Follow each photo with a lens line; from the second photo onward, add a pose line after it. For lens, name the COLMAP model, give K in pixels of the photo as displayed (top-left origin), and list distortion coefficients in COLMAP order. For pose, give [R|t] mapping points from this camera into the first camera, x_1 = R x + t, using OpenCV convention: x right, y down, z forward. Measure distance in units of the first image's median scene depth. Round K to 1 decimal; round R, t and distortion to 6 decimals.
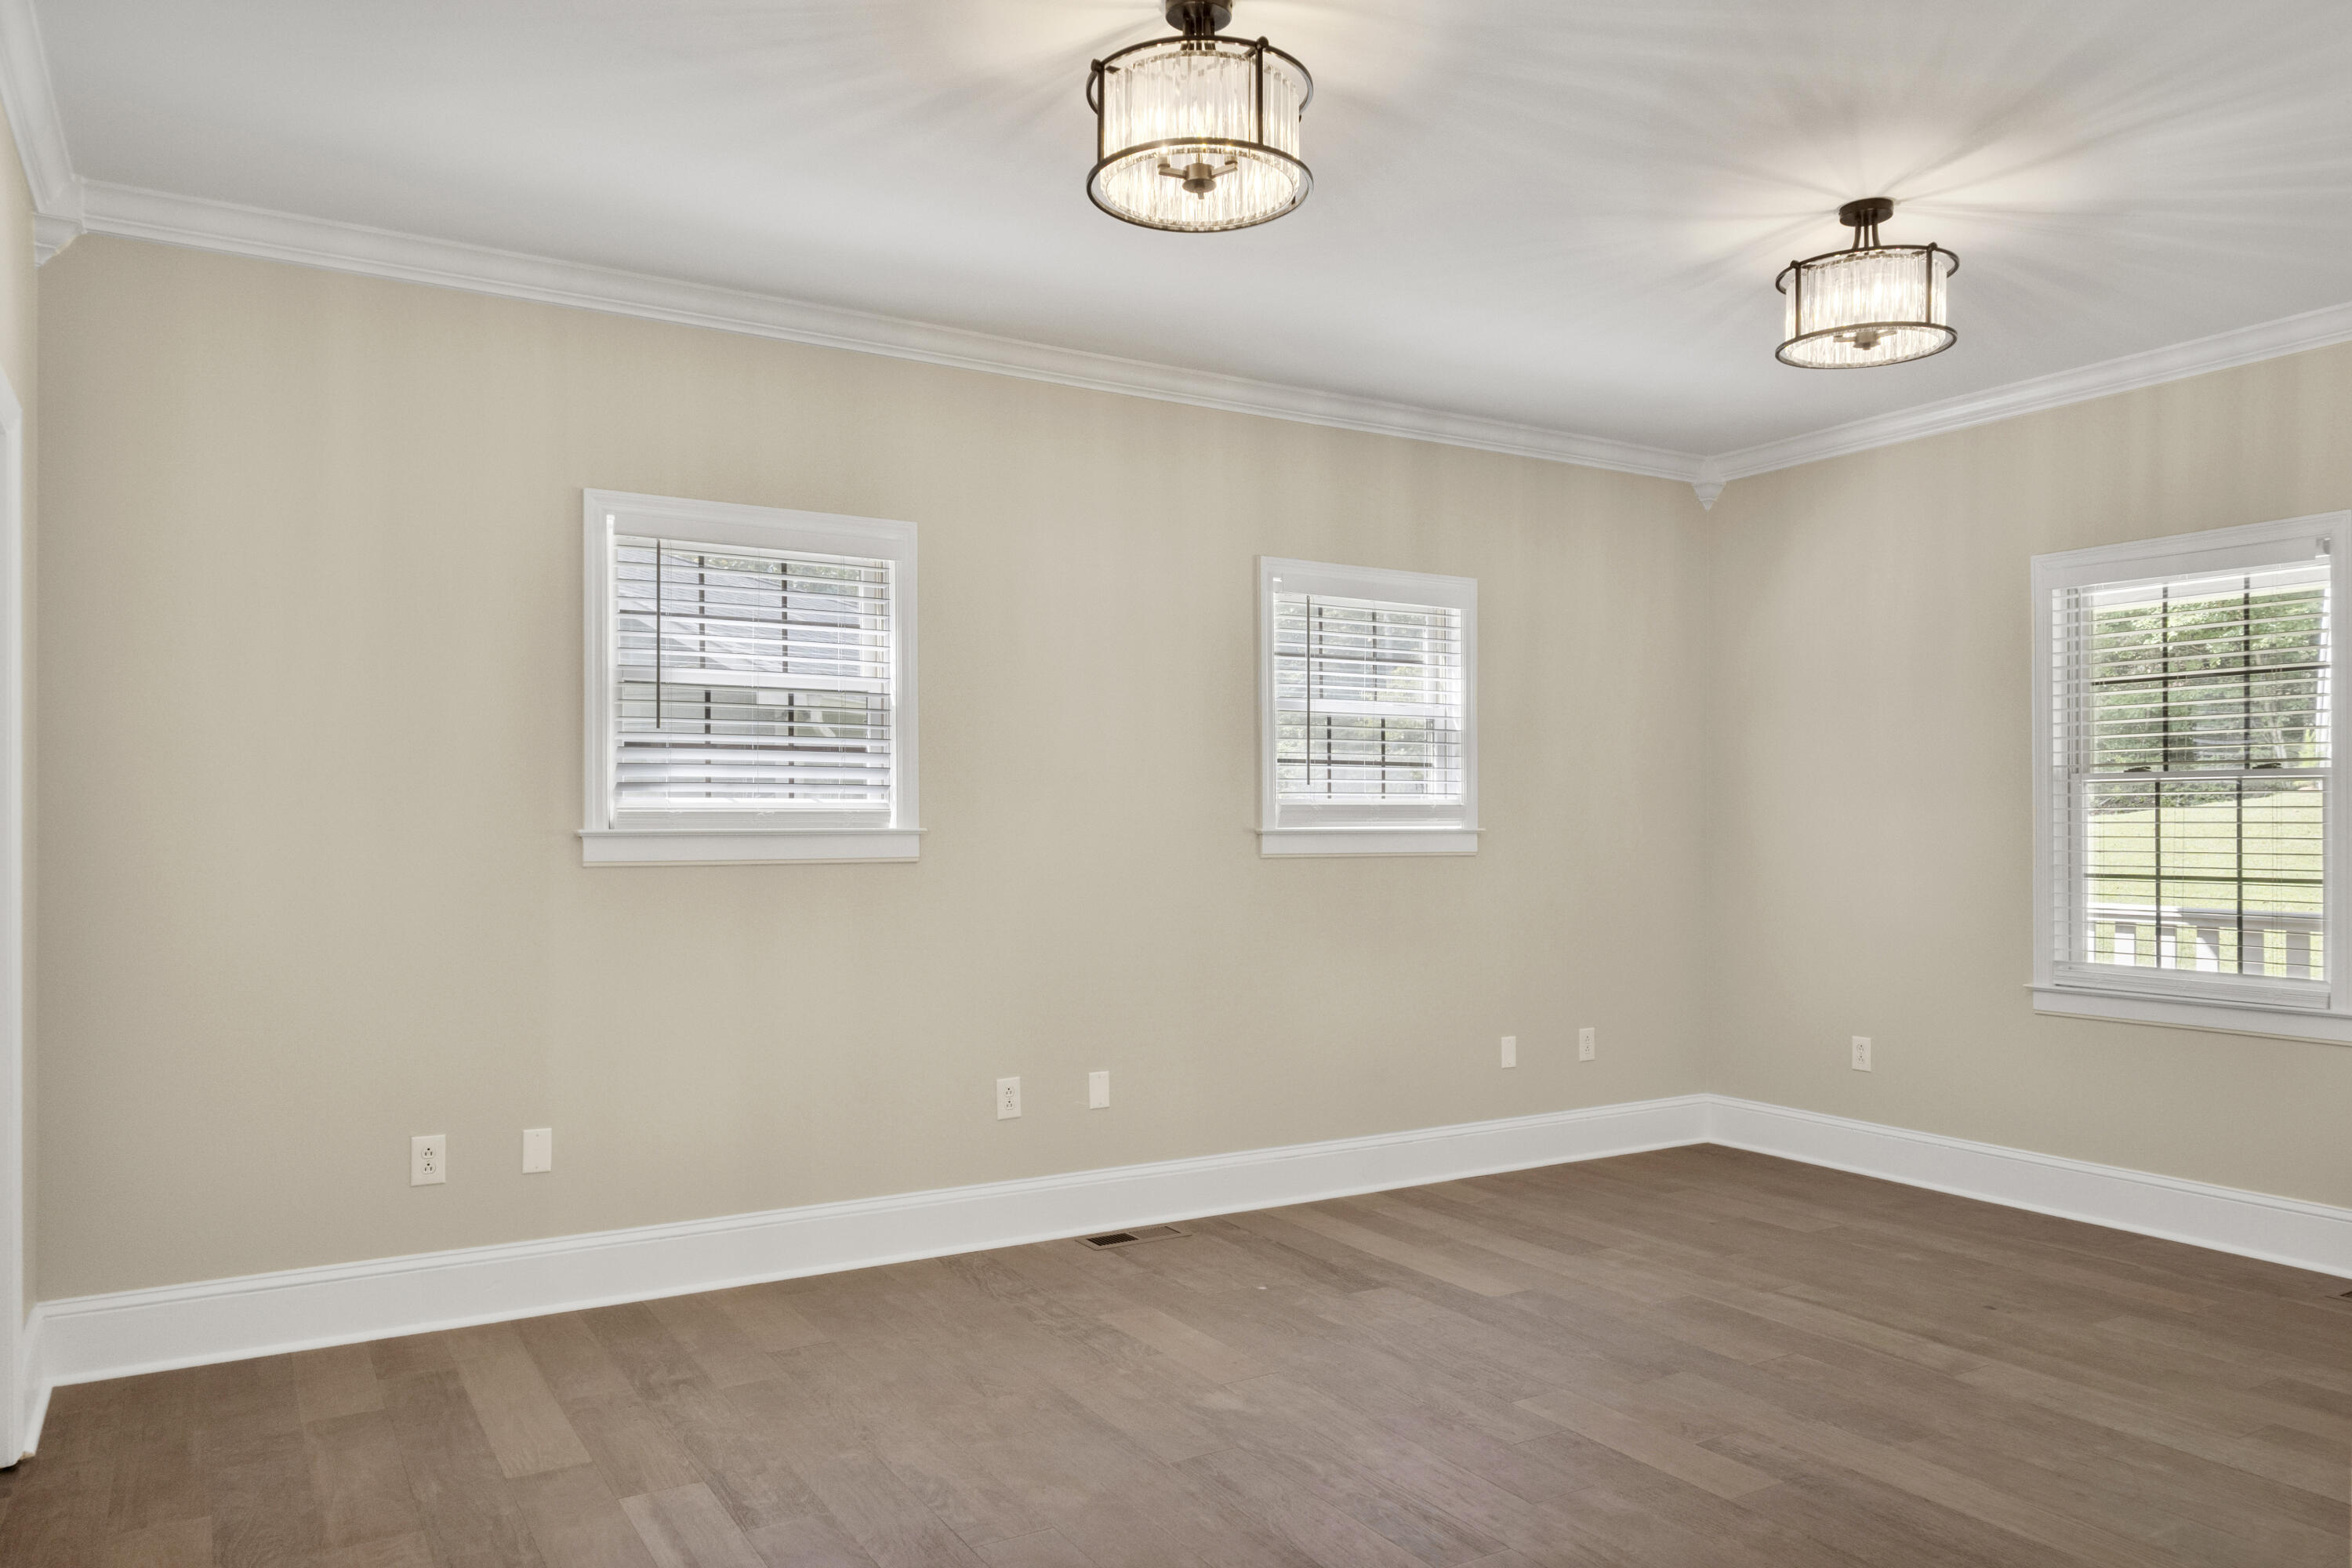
lens RADIAL K [[1611.3, 0, 1163.6], [0, 1611.3, 793.6], [0, 0, 1]] dist [-0.003805, -0.005939]
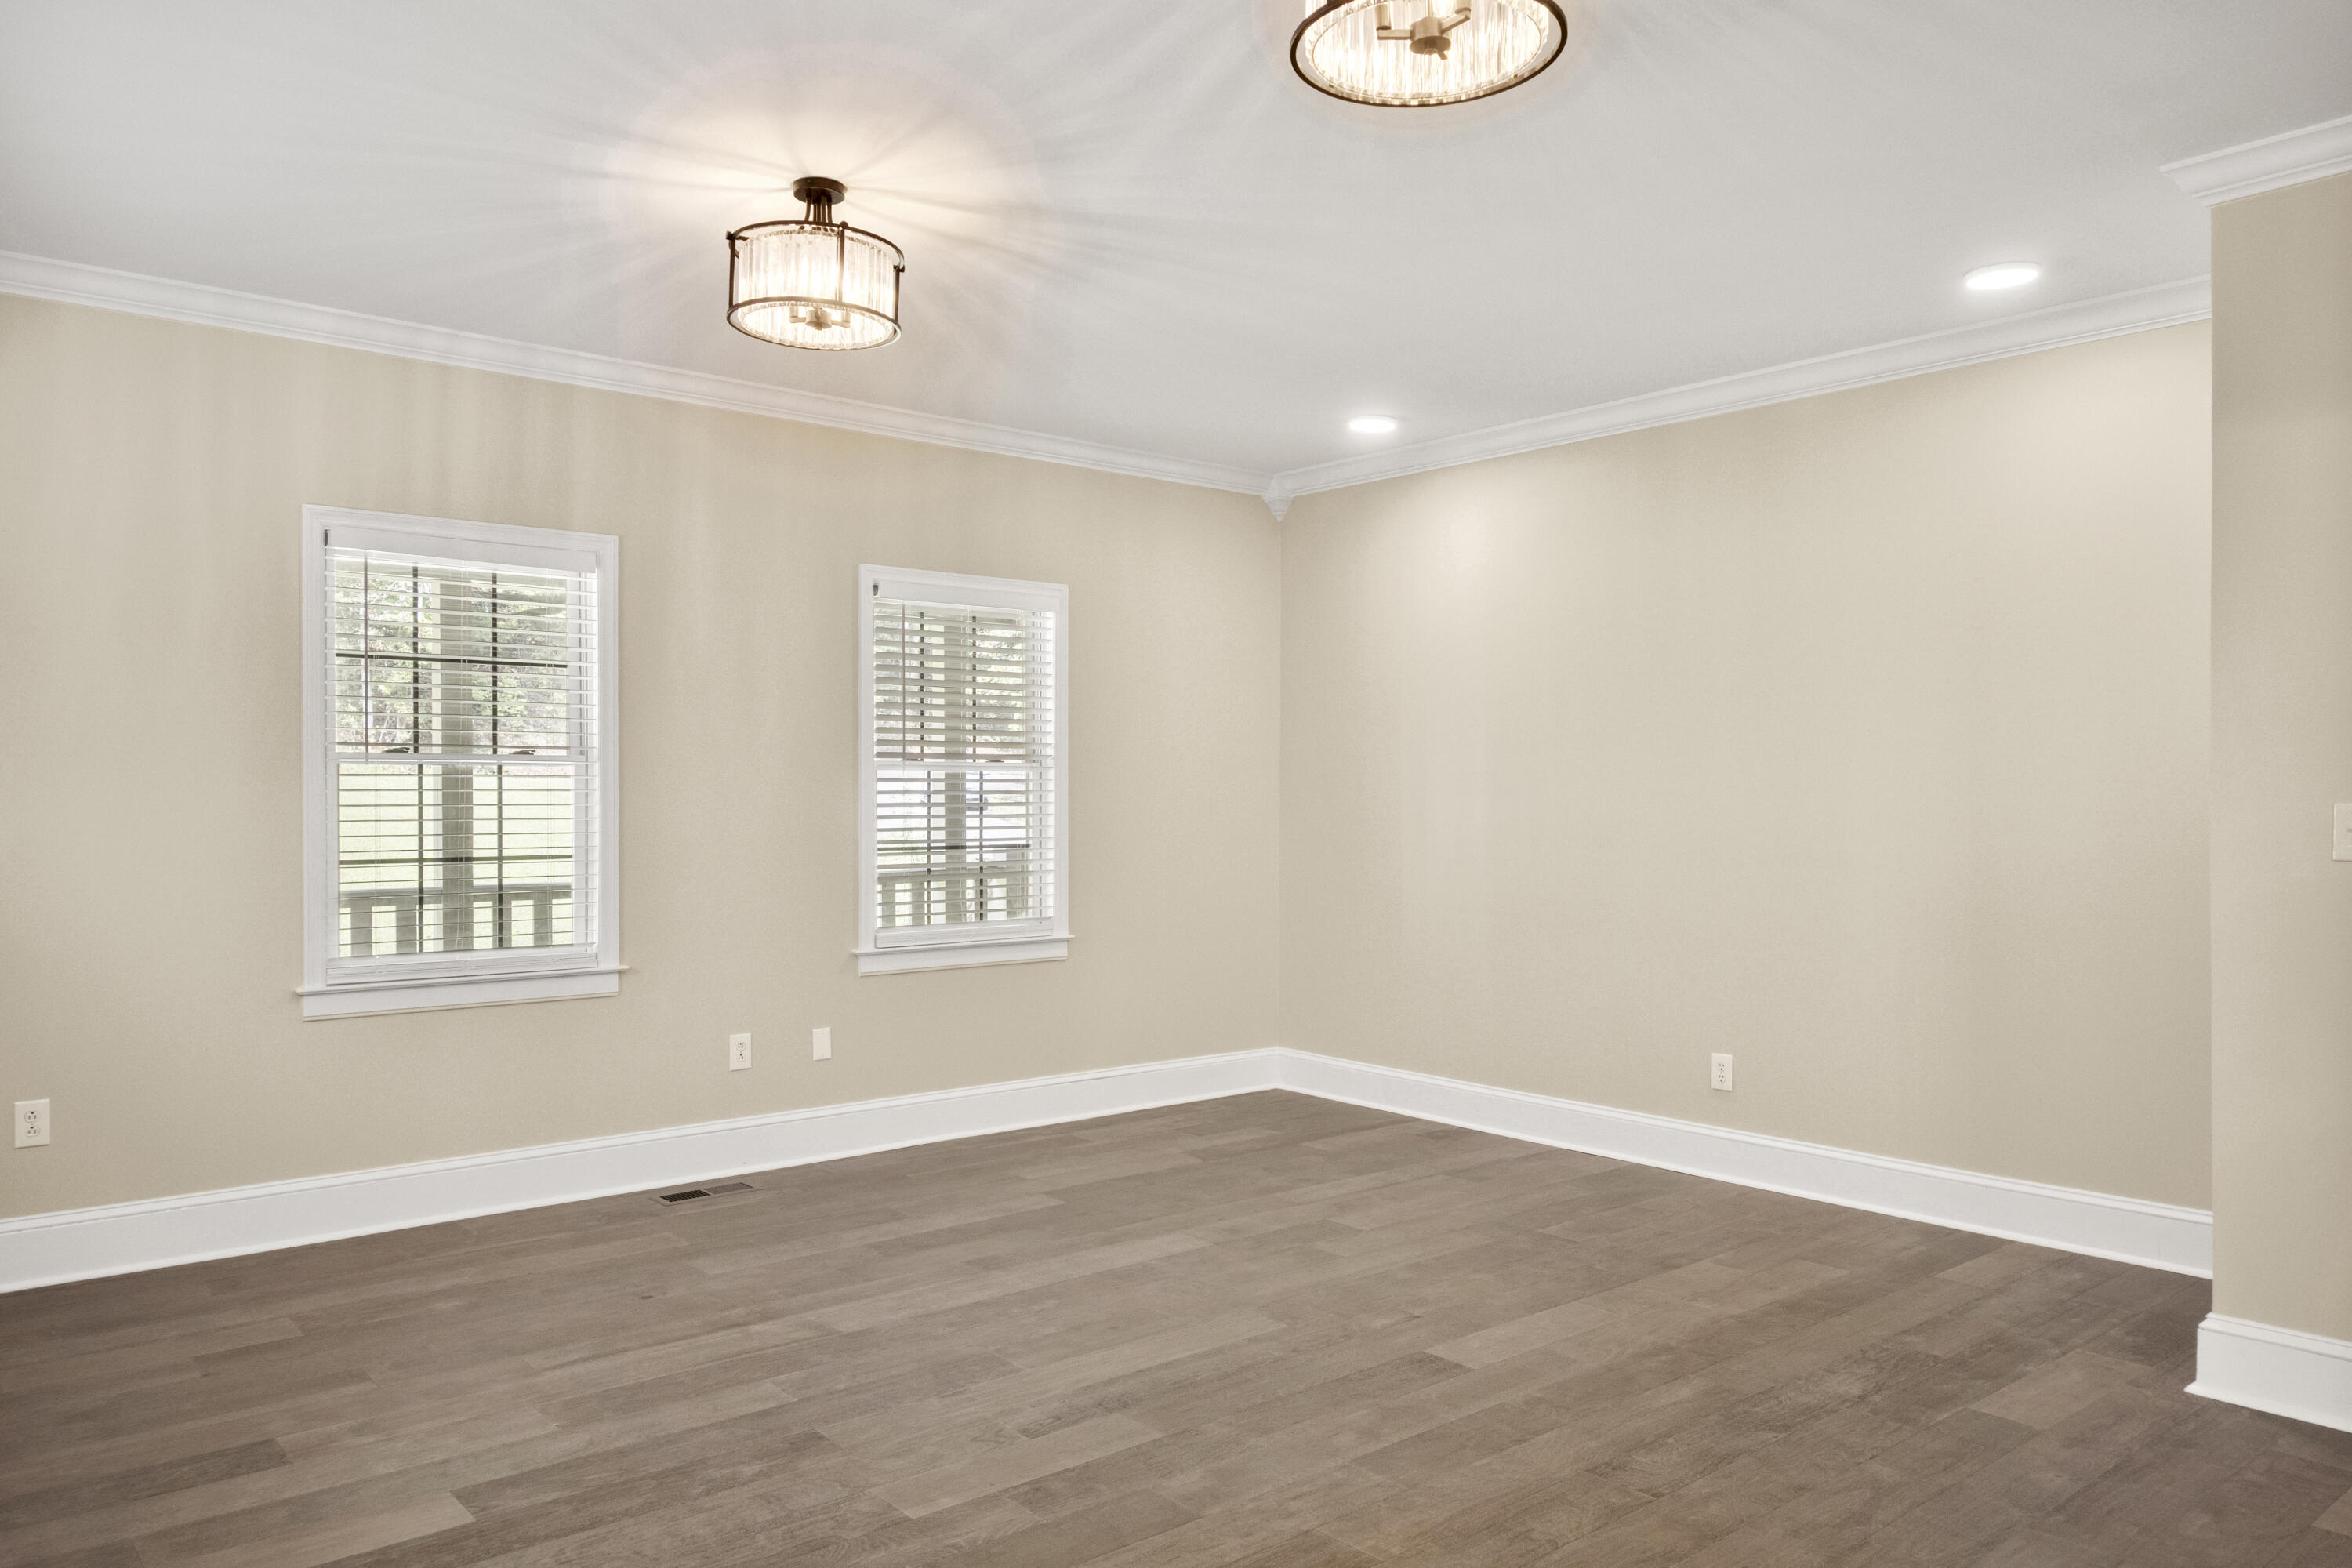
lens RADIAL K [[1611.3, 0, 1174.0], [0, 1611.3, 776.6], [0, 0, 1]] dist [-0.003805, -0.005939]
pose [[-0.168135, 0.013497, 0.985672, -0.498896], [-0.015759, 0.999742, -0.016378, 0.011356], [-0.985638, -0.018287, -0.167879, 0.823411]]
